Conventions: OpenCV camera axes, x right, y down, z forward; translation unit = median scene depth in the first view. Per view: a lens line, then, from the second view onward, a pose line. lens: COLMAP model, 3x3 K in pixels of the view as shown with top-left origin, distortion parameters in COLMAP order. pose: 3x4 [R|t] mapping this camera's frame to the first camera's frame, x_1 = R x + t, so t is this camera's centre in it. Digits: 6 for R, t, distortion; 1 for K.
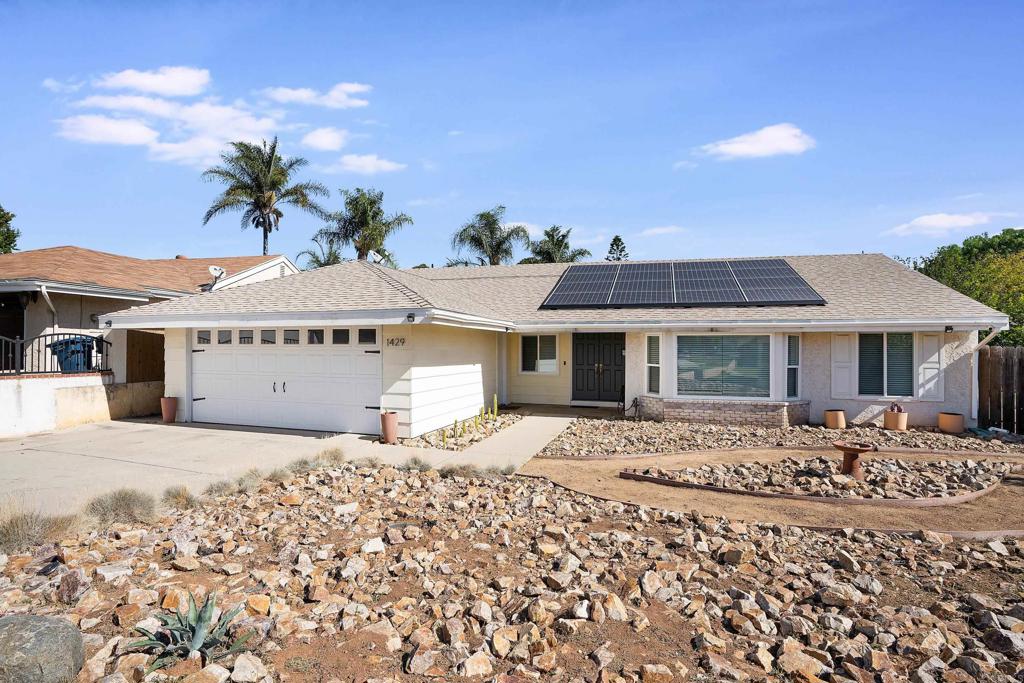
lens RADIAL K [[588.2, 0, 512.0], [0, 588.2, 341.5], [0, 0, 1]] dist [-0.075631, 0.043614]
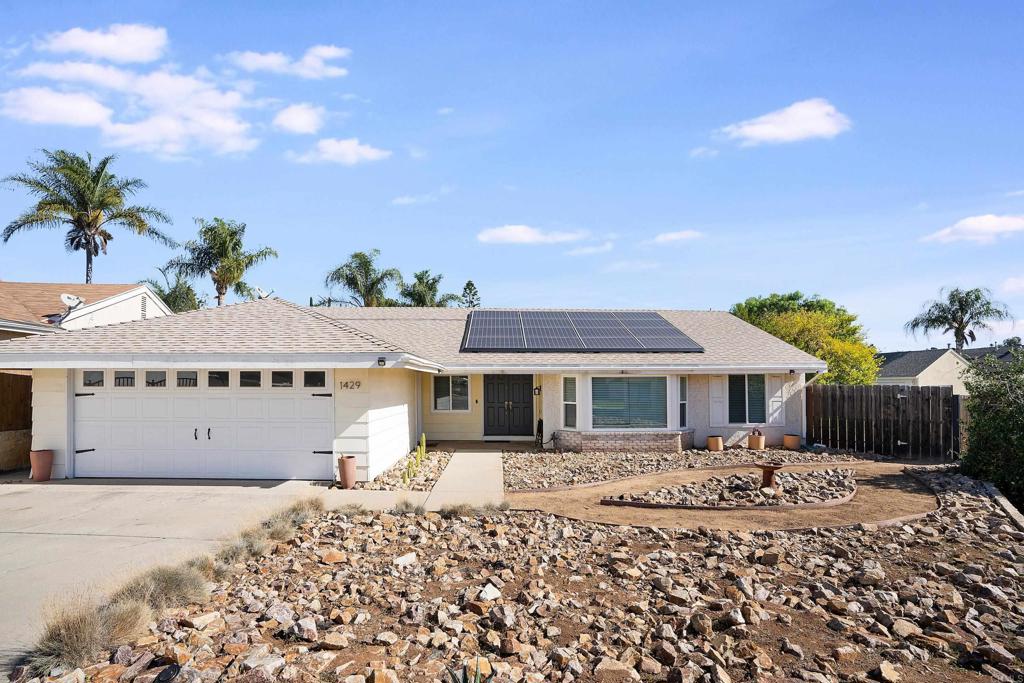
lens RADIAL K [[553.6, 0, 512.0], [0, 553.6, 341.5], [0, 0, 1]] dist [-0.083675, 0.045350]
pose [[0.936357, 0.018558, 0.350559, -0.261223], [0.001915, 0.998317, -0.057965, -0.017927], [-0.351045, 0.054947, 0.934745, 0.026096]]
